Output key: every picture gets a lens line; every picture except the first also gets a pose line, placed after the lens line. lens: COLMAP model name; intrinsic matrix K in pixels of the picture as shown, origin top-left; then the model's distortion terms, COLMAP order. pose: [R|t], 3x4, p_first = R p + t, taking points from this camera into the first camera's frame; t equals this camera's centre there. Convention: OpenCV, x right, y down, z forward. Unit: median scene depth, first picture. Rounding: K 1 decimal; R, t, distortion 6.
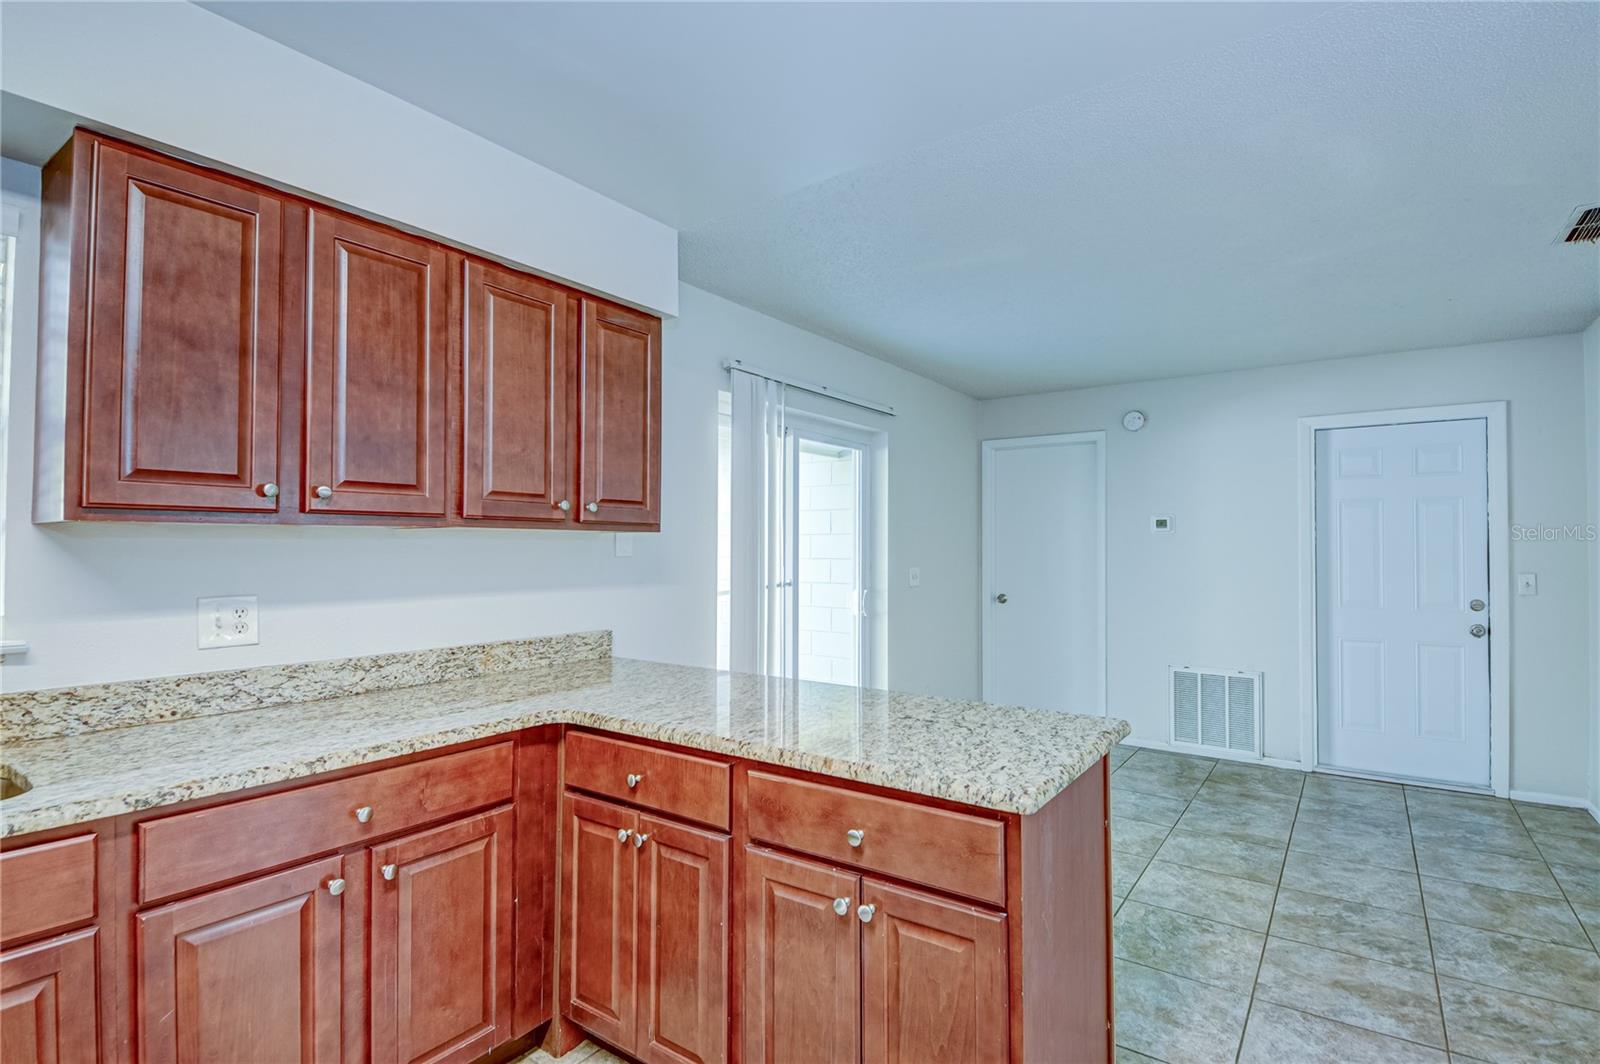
lens RADIAL K [[742.6, 0, 803.9], [0, 742.6, 534.6], [0, 0, 1]] dist [-0.025310, -0.006534]
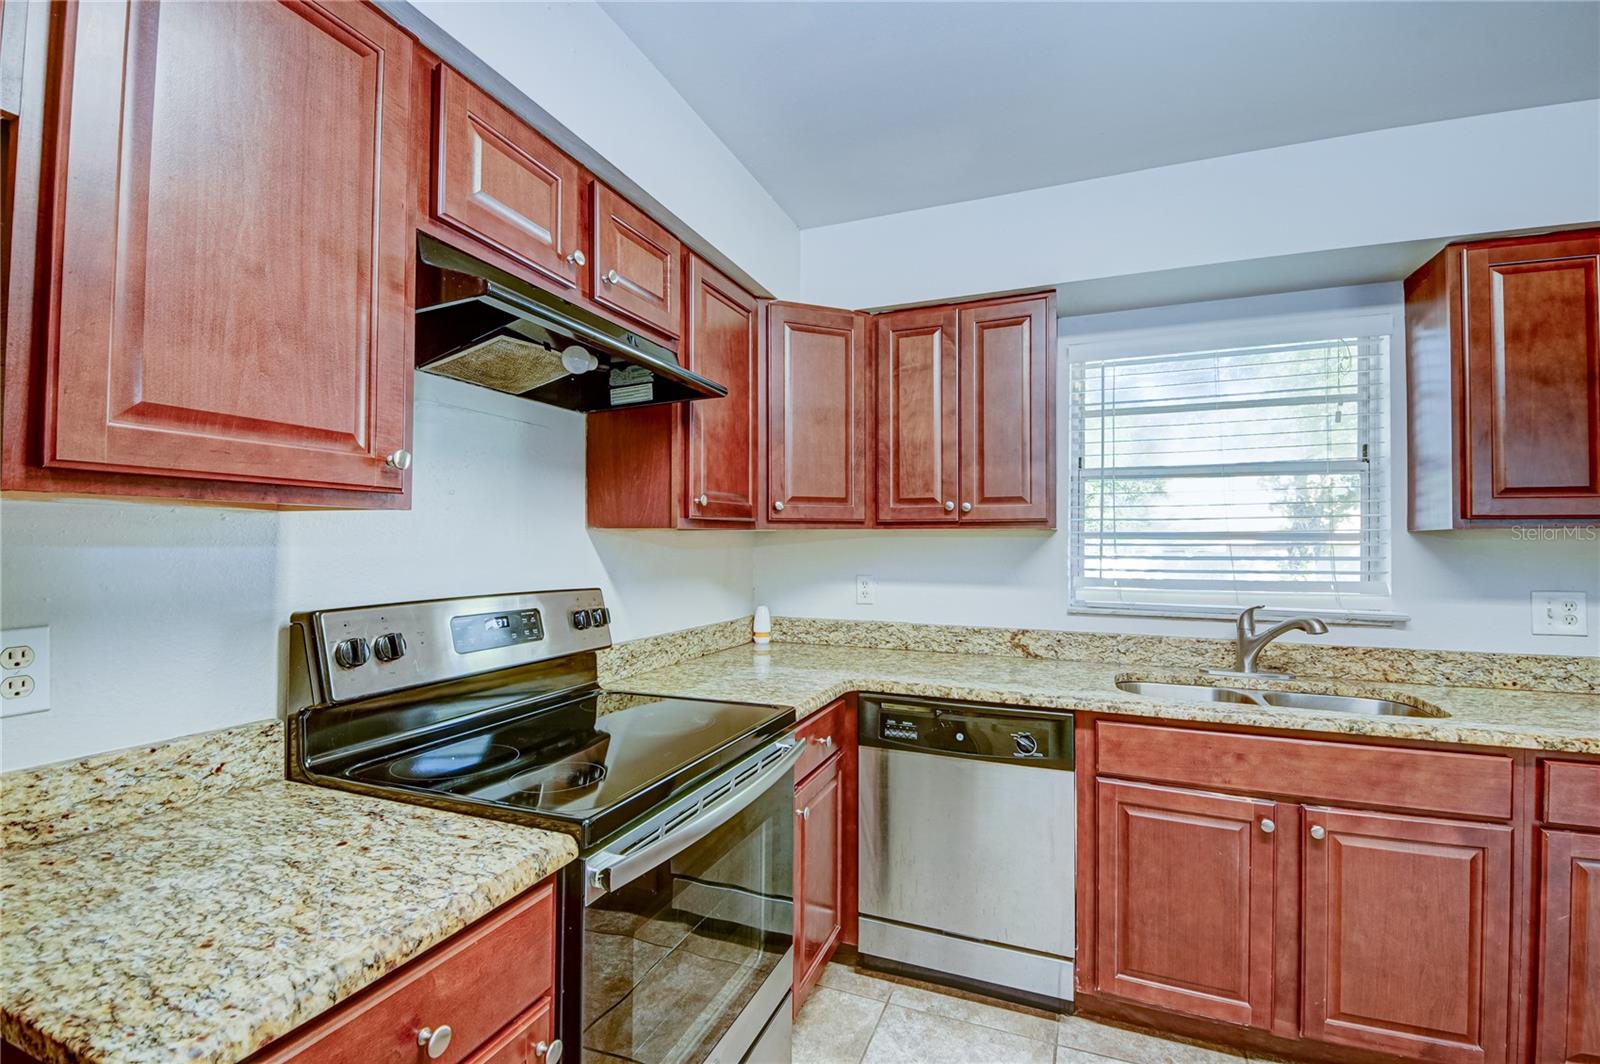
lens RADIAL K [[679.3, 0, 806.0], [0, 679.3, 529.6], [0, 0, 1]] dist [-0.035842, -0.001517]
pose [[0.206635, -0.016333, -0.978282, -0.045205], [0.005767, 0.999864, -0.015475, -0.004898], [0.978401, -0.002444, 0.206701, -0.433254]]
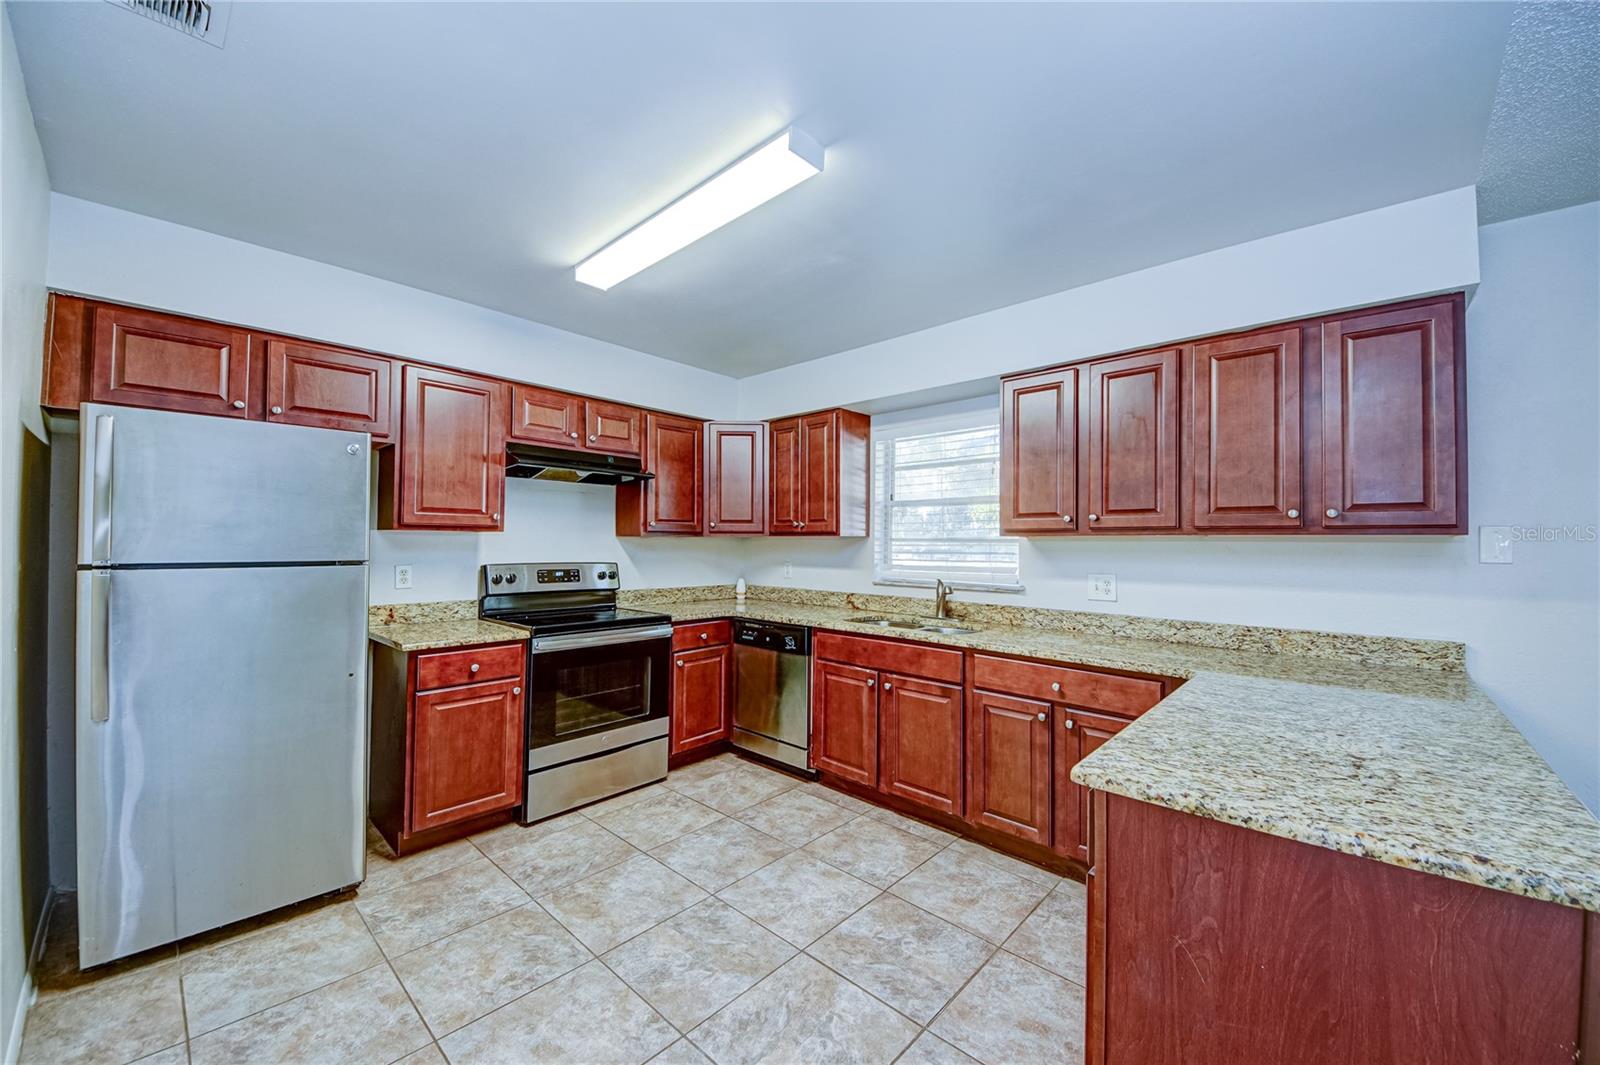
lens RADIAL K [[592.5, 0, 829.5], [0, 592.5, 540.9], [0, 0, 1]] dist [-0.028380, -0.001887]
pose [[-0.115768, -0.007670, -0.993247, 0.938123], [0.003657, 0.999960, -0.008148, 0.010604], [0.993270, -0.004576, -0.115735, 0.553054]]
